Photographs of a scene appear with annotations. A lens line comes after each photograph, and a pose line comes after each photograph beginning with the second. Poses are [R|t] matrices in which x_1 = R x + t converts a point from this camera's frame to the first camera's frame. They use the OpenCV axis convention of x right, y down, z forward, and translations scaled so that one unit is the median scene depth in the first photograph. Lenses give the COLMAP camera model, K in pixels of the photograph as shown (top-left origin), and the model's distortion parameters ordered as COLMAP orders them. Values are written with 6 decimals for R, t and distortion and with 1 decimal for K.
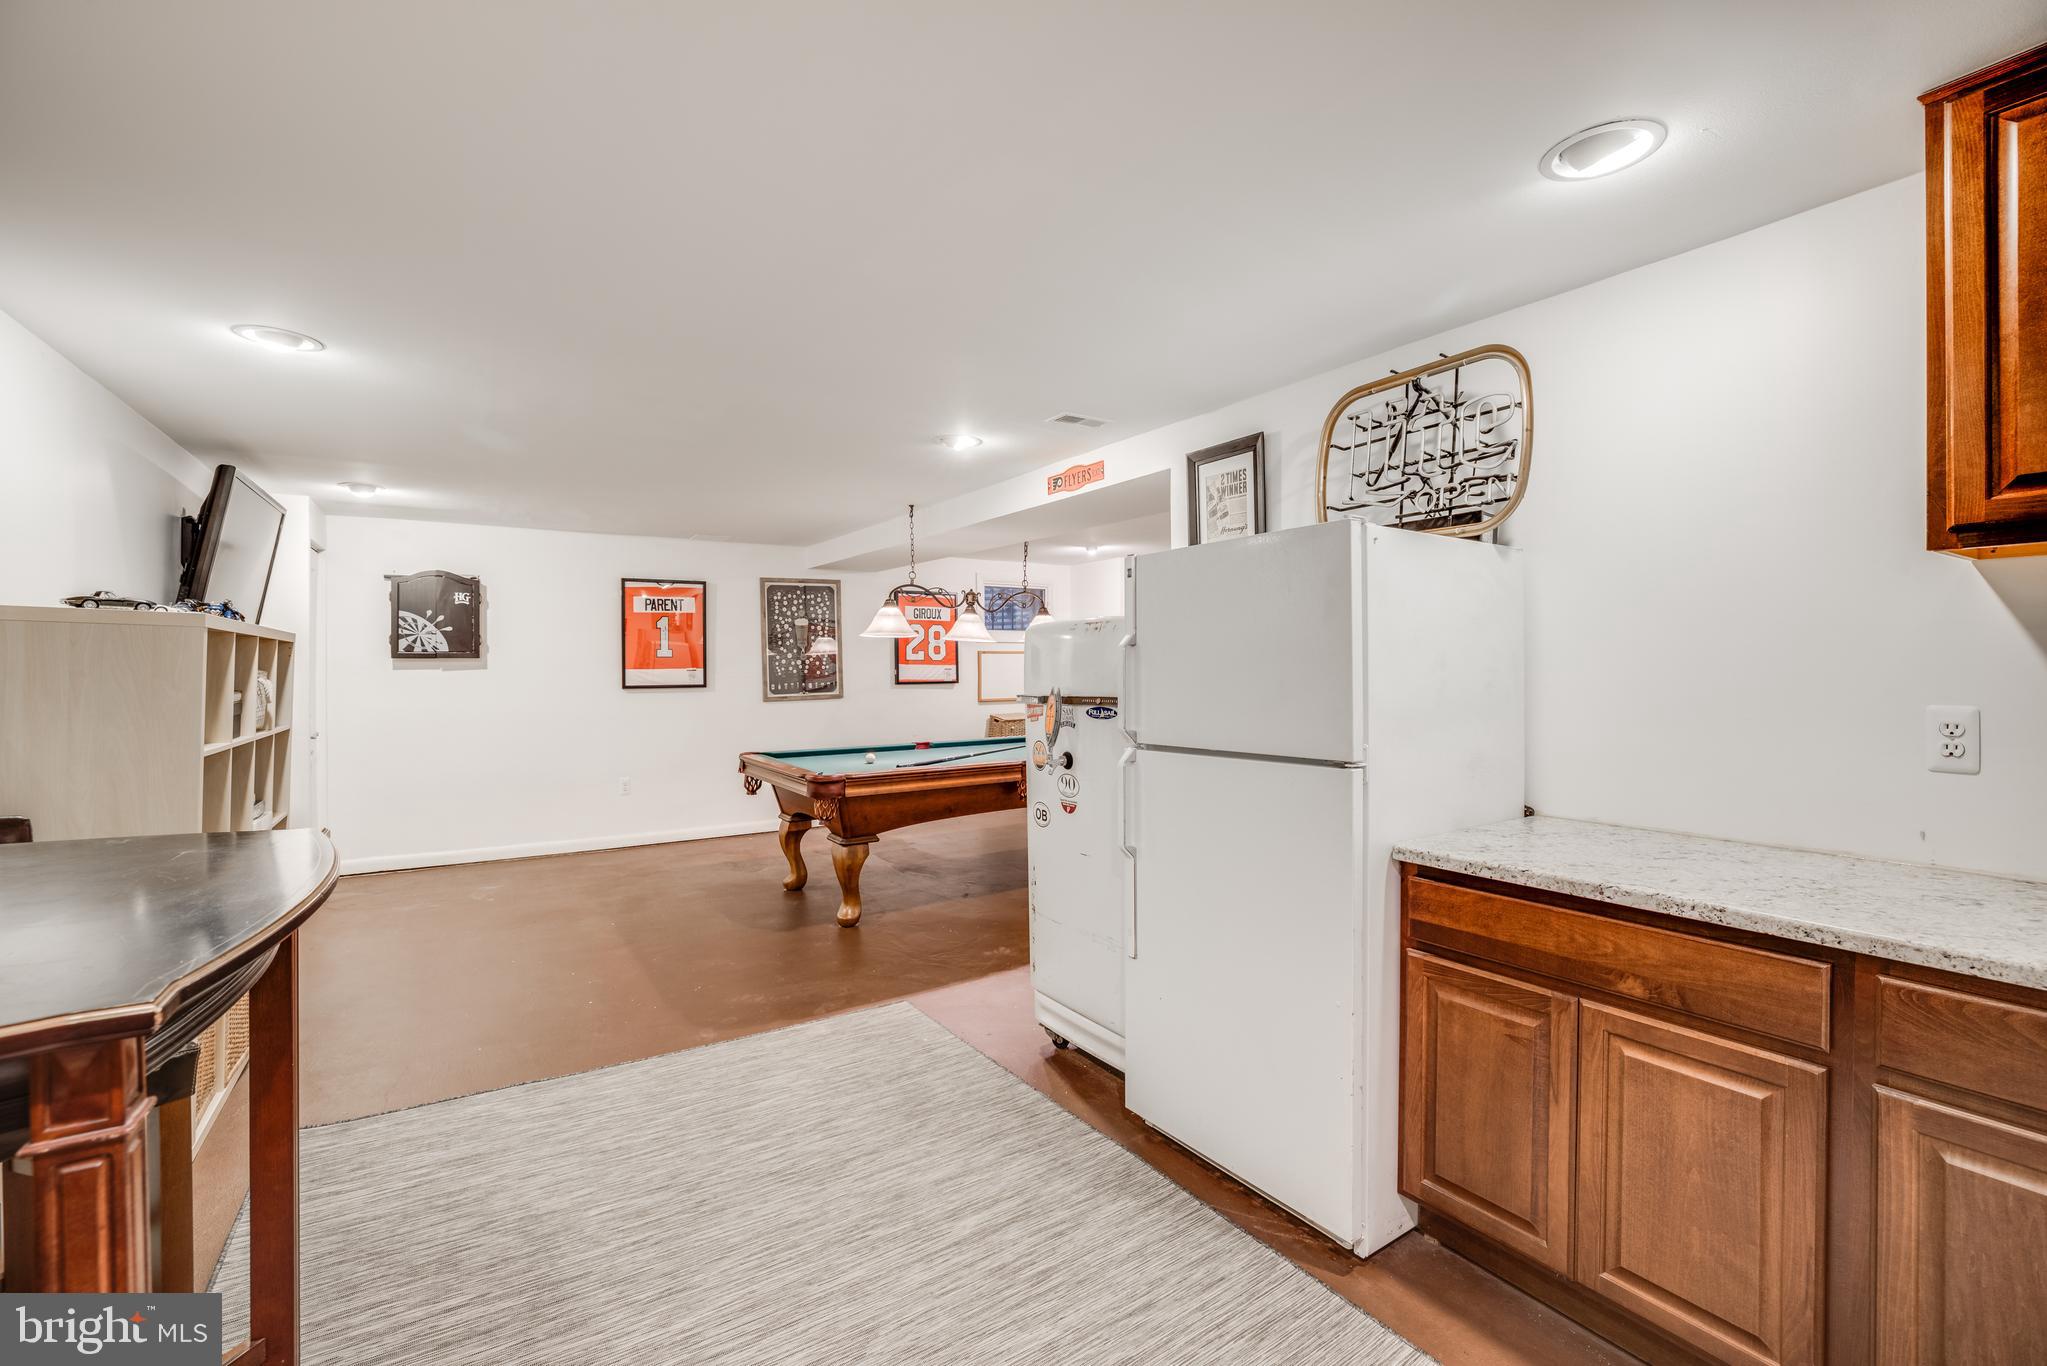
lens RADIAL K [[852.9, 0, 1019.8], [0, 852.9, 673.6], [0, 0, 1]] dist [-0.014108, 0.002345]
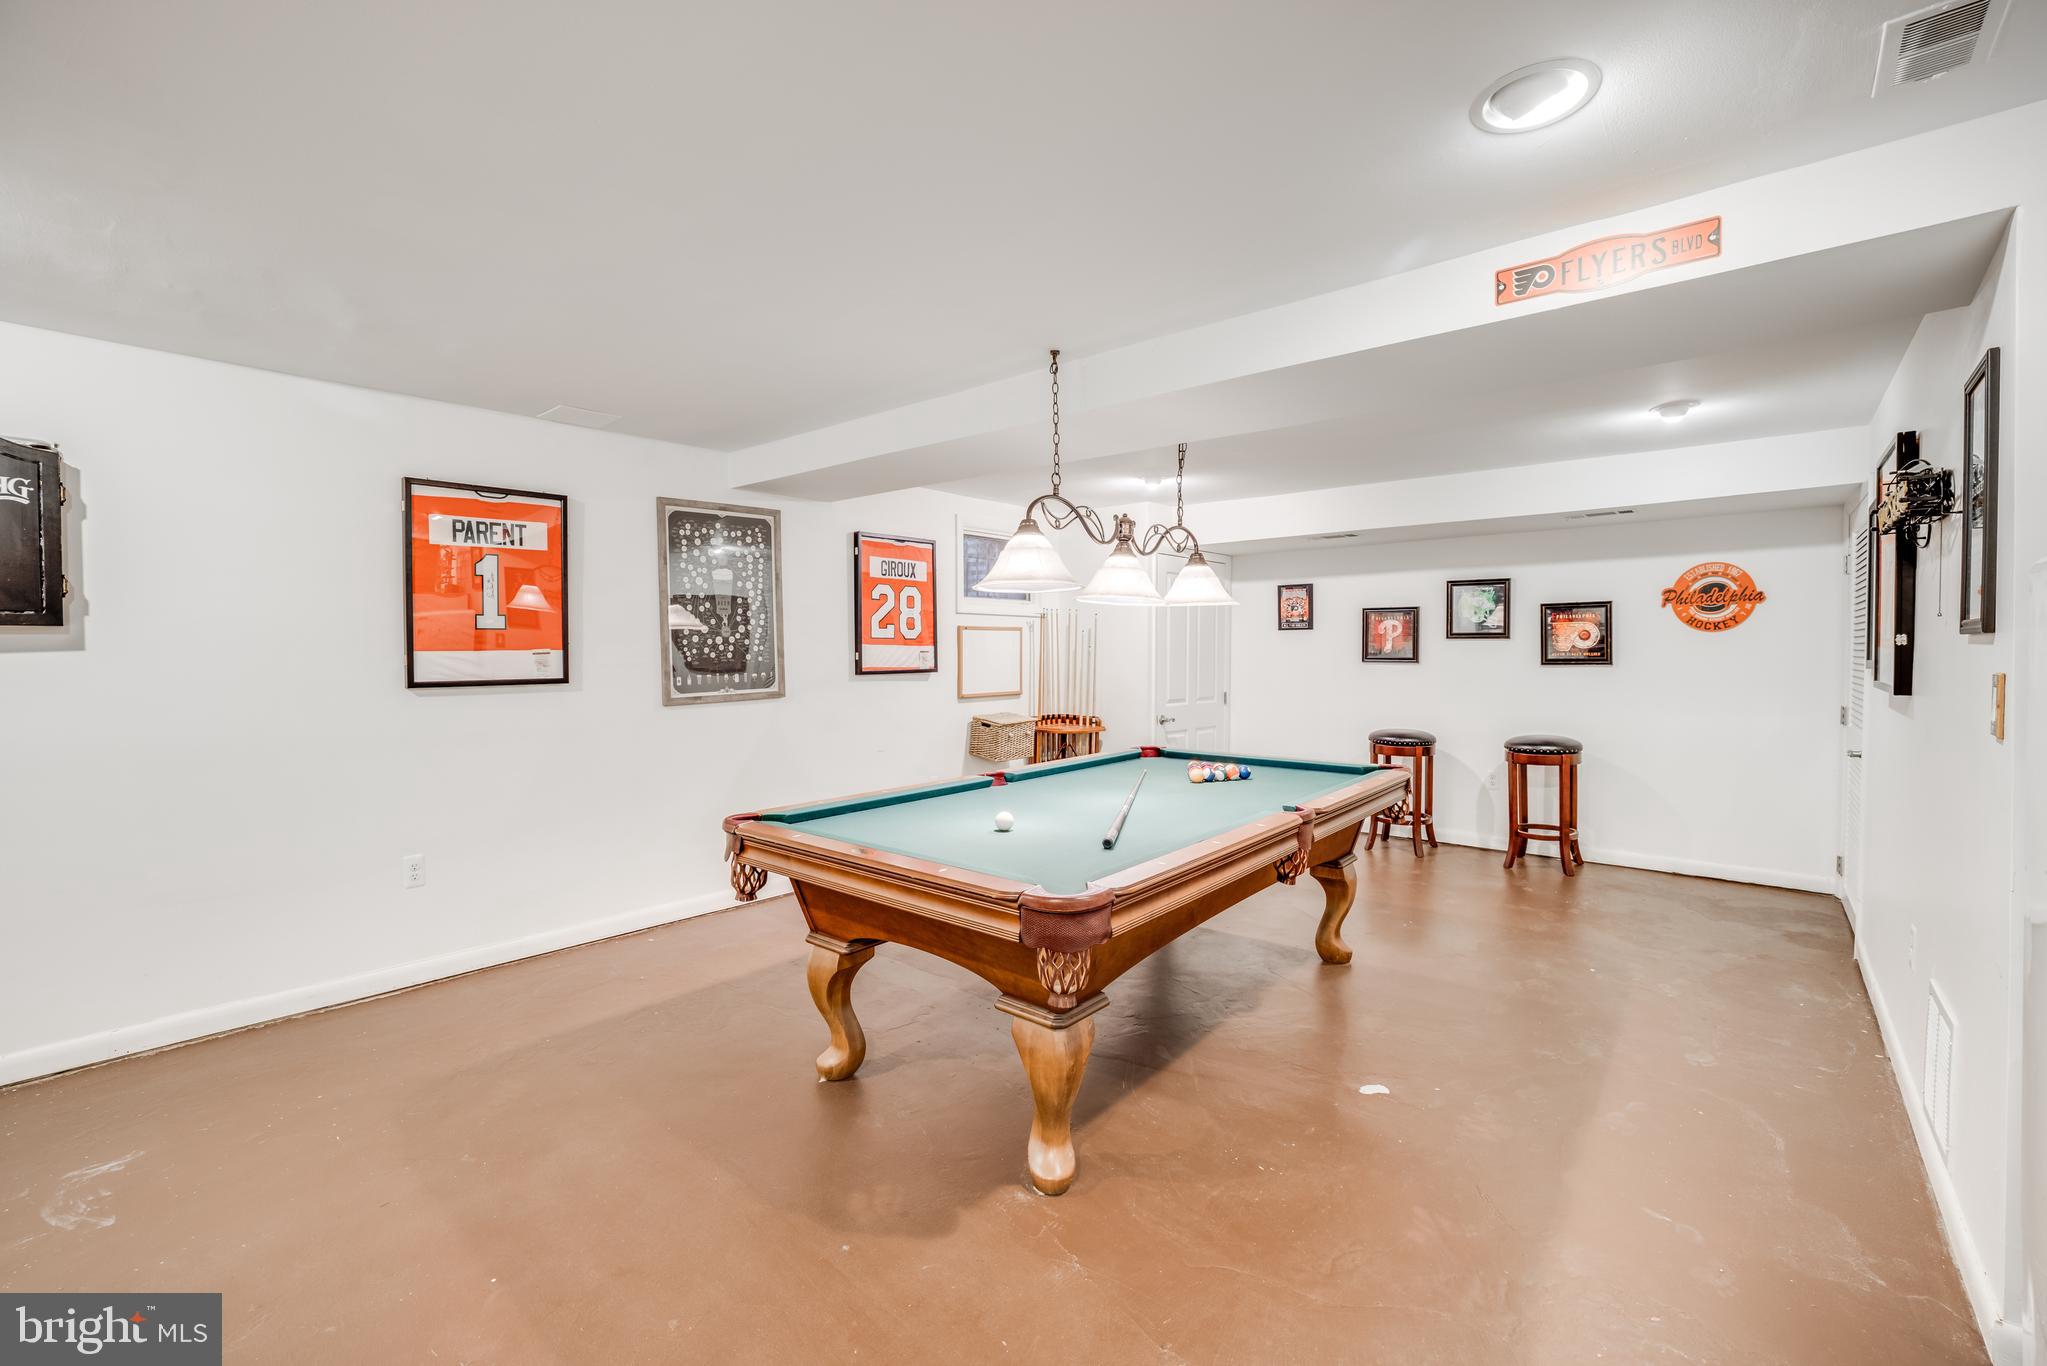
lens RADIAL K [[852.9, 0, 1009.4], [0, 852.9, 673.1], [0, 0, 1]] dist [-0.014108, 0.002345]
pose [[0.962011, -0.005876, 0.272948, -0.231306], [0.000510, 0.999805, 0.019725, -0.001718], [-0.273011, -0.018837, 0.961826, 0.362798]]
